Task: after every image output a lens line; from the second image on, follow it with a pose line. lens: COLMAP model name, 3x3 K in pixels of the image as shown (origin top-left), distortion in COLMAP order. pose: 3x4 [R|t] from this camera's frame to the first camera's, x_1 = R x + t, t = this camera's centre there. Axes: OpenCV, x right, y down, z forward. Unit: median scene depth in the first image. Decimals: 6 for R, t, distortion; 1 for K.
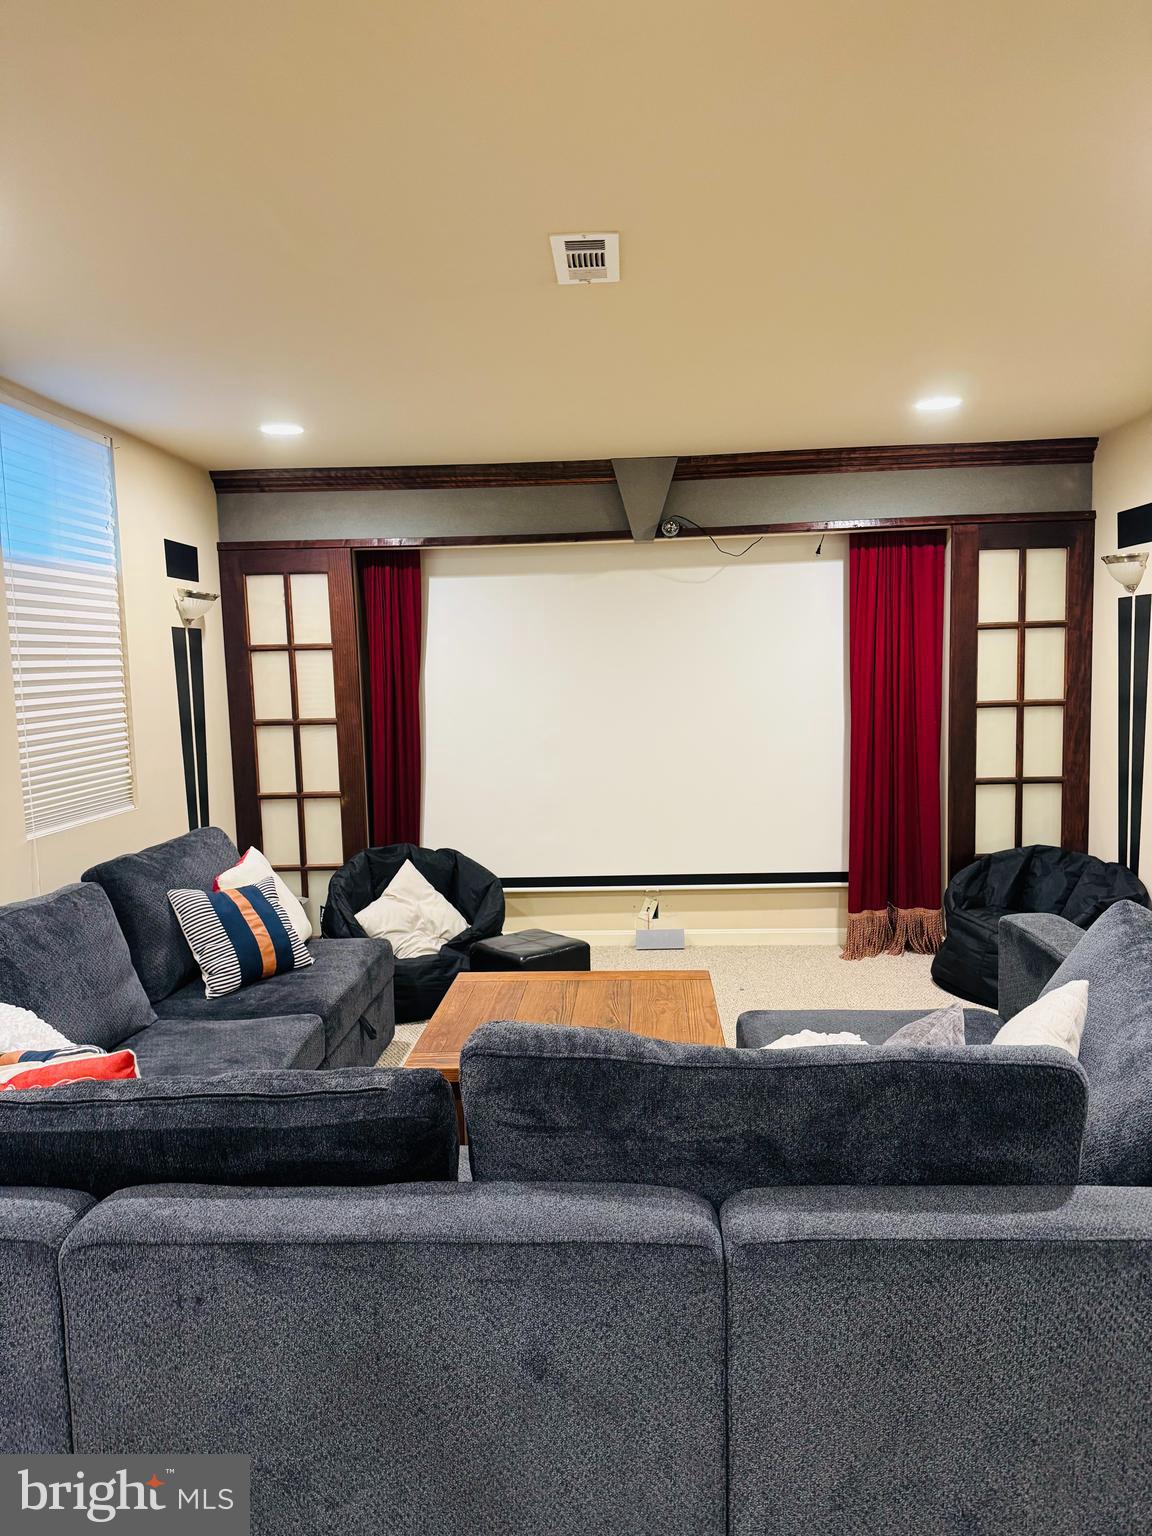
lens RADIAL K [[1068.5, 0, 576.0], [0, 1068.5, 768.0], [0, 0, 1]] dist [0.188985, -0.390913]
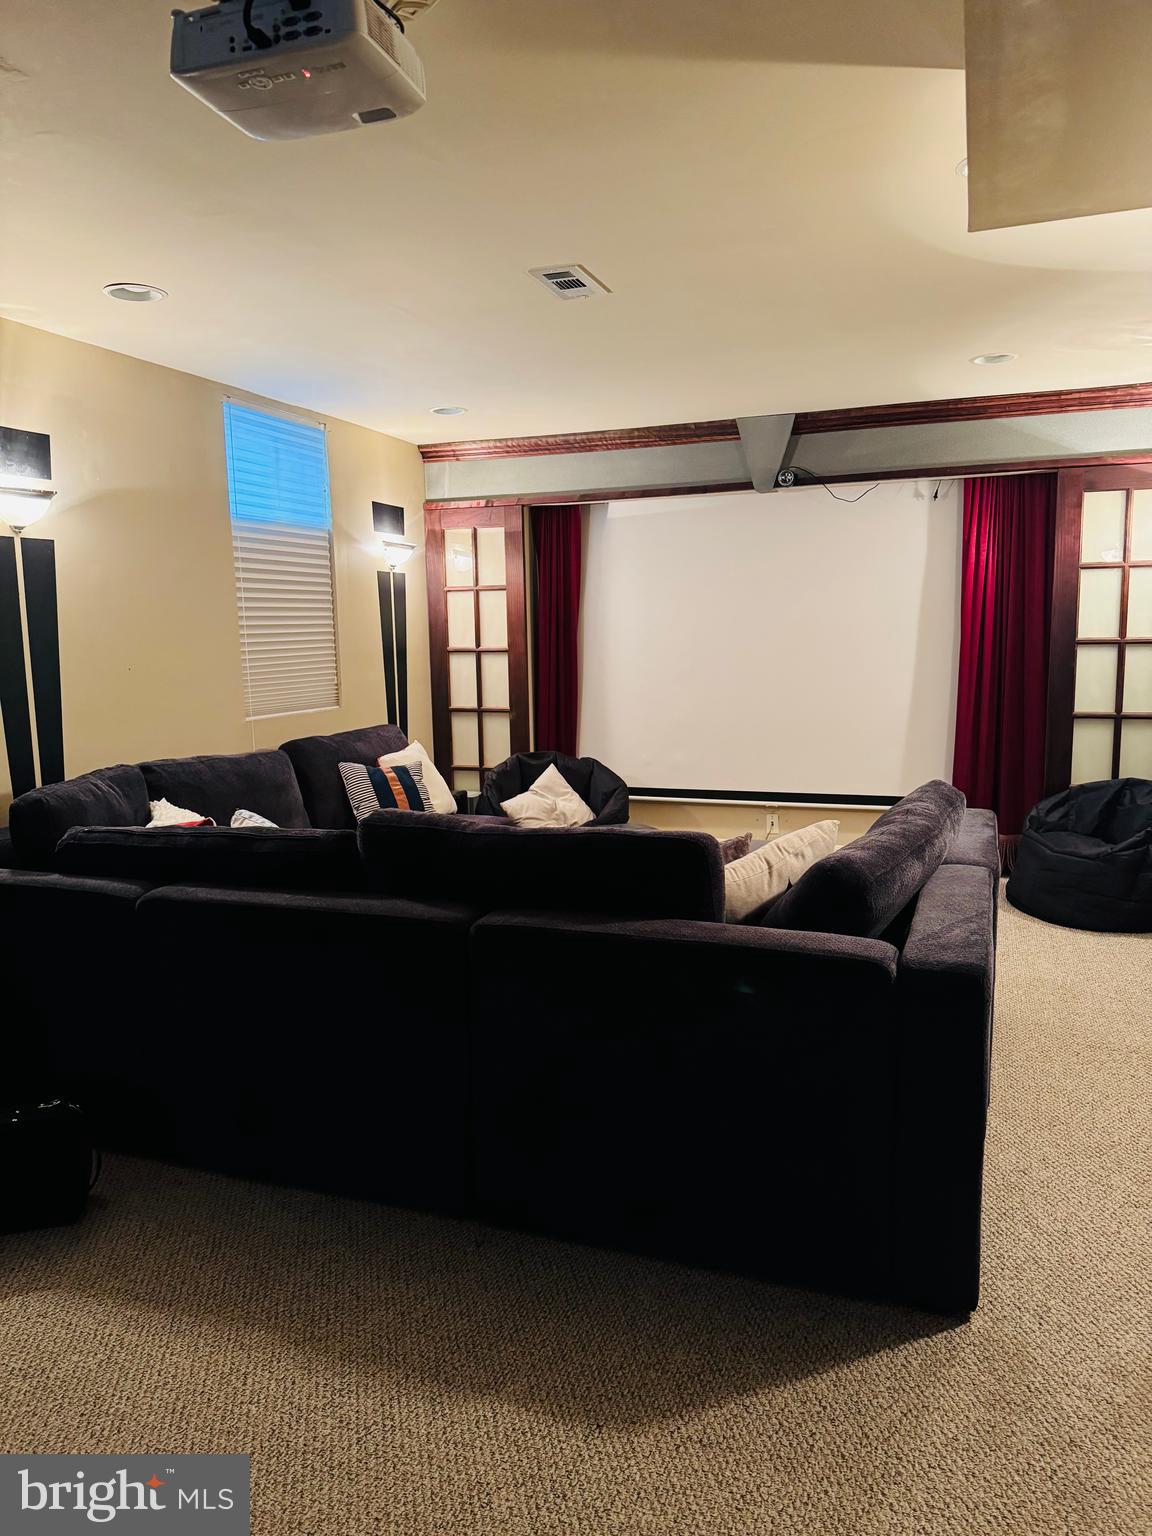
lens RADIAL K [[1068.5, 0, 576.0], [0, 1068.5, 768.0], [0, 0, 1]] dist [0.188985, -0.390913]
pose [[0.956289, 0.048358, -0.288397, 0.218485], [-0.036231, 0.998226, 0.047245, 0.031976], [0.290170, -0.034731, 0.956345, -0.150357]]
